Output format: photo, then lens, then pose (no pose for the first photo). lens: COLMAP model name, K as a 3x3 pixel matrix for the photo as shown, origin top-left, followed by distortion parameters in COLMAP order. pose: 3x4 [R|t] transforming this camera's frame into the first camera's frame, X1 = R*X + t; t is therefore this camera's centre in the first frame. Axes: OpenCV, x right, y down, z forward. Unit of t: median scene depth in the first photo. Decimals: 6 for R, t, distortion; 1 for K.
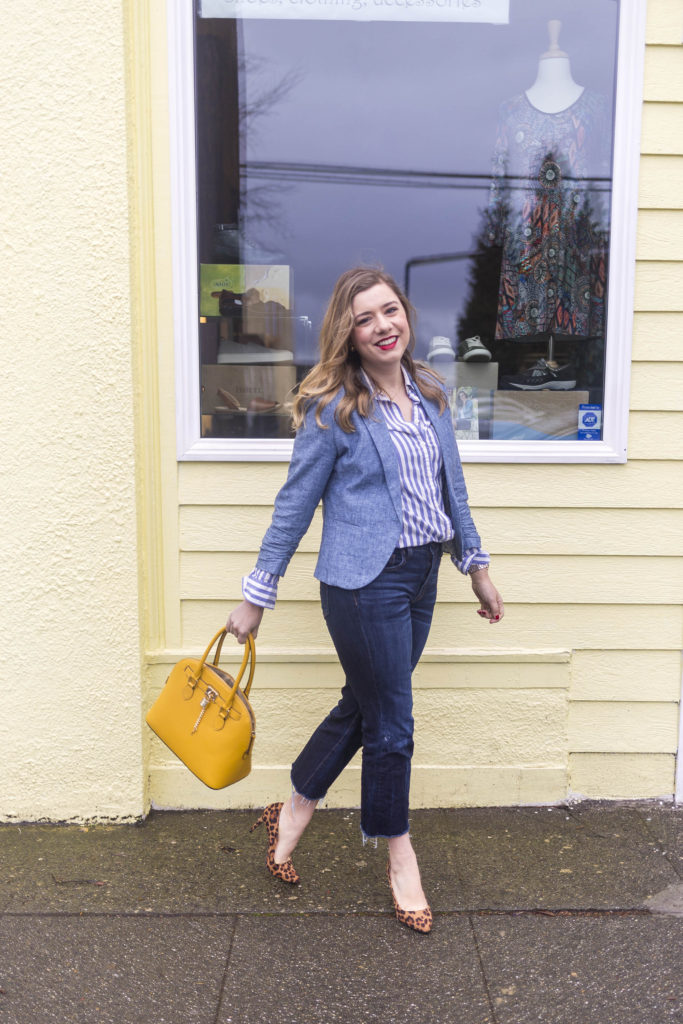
lens RADIAL K [[830.7, 0, 341.5], [0, 830.7, 512.0], [0, 0, 1]] dist [0.008700, -0.007787]
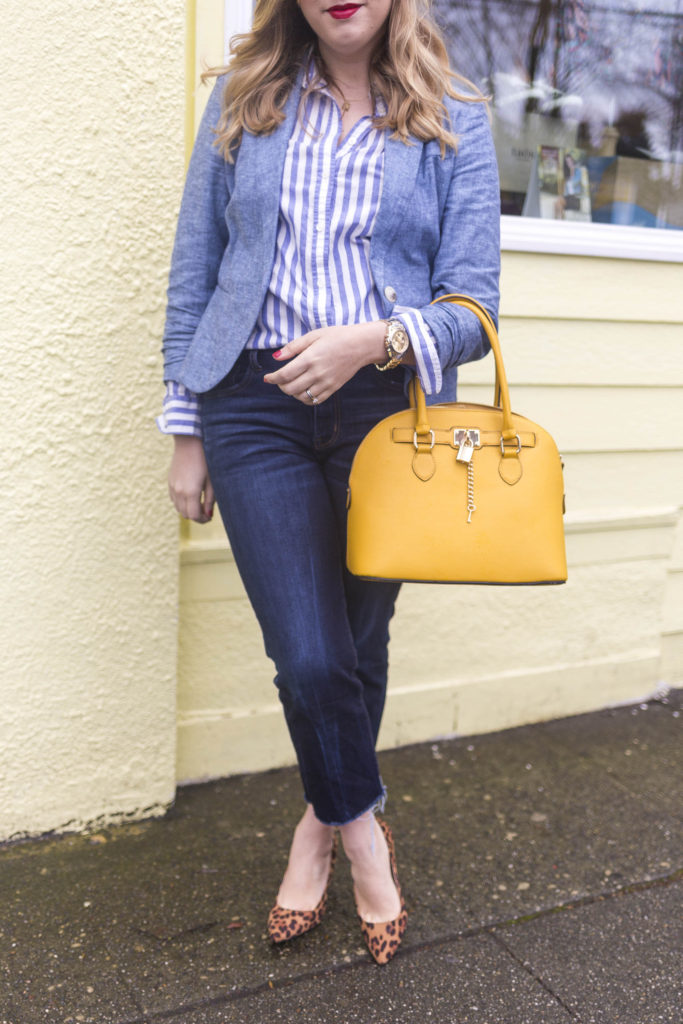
lens RADIAL K [[972.7, 0, 294.4], [0, 972.7, 488.3], [0, 0, 1]] dist [0.003593, -0.006956]
pose [[0.921336, -0.045715, 0.386070, -0.445009], [-0.005375, 0.991469, 0.130229, 0.031464], [-0.388730, -0.122060, 0.913231, 0.323900]]
